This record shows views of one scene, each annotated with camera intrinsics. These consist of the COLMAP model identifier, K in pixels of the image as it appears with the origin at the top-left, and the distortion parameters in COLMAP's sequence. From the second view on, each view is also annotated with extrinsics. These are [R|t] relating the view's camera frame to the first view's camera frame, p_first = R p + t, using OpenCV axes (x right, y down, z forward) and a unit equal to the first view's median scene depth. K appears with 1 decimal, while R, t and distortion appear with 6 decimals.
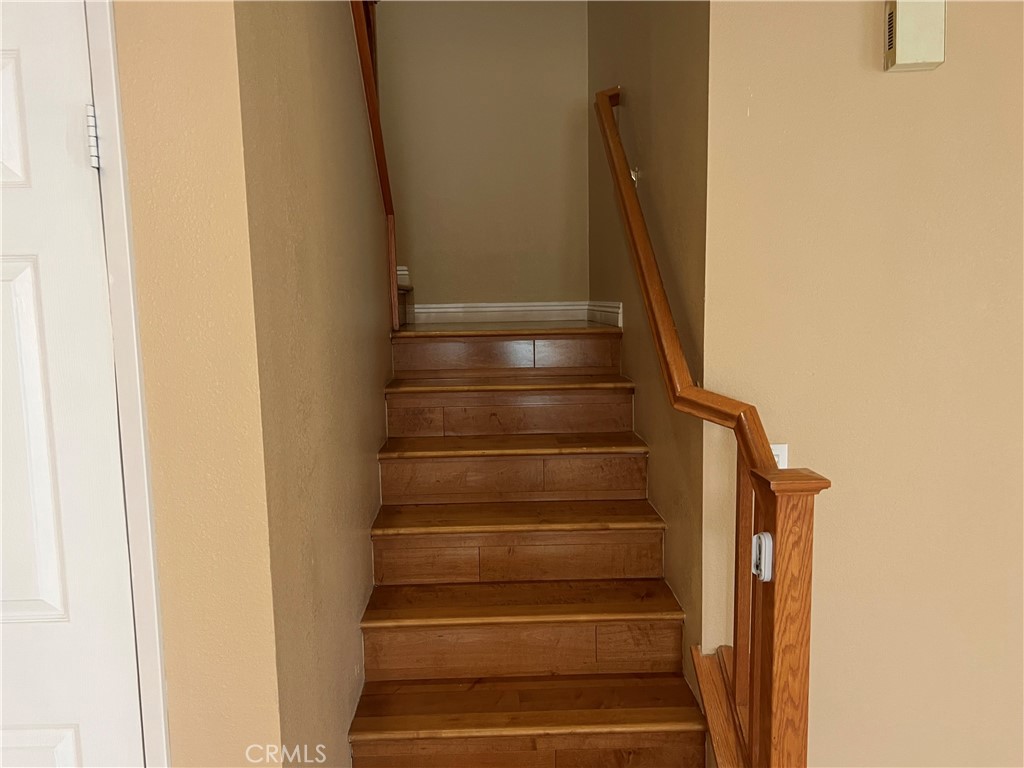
lens RADIAL K [[814.5, 0, 509.4], [0, 814.5, 383.3], [0, 0, 1]] dist [0.027478, -0.040029]
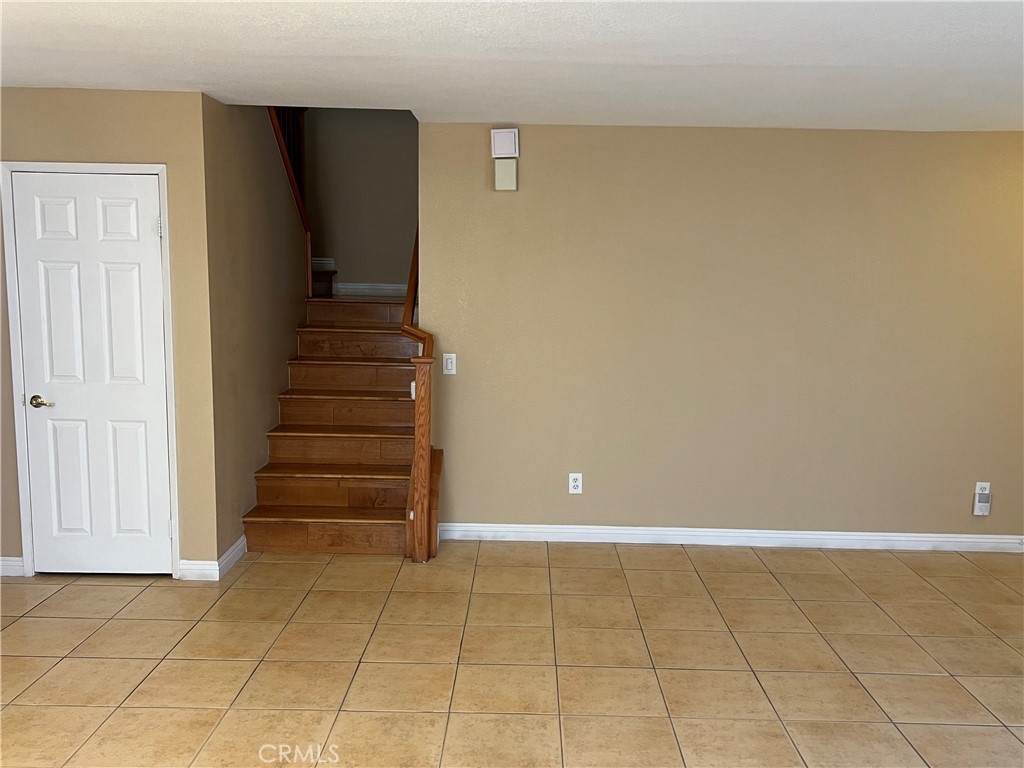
lens RADIAL K [[858.5, 0, 515.4], [0, 858.5, 385.8], [0, 0, 1]] dist [0.044532, 0.000267]
pose [[0.998824, 0.043440, -0.021511, 0.451499], [-0.042964, 0.998832, 0.022107, 0.083935], [0.022447, -0.021157, 0.999524, -1.090525]]
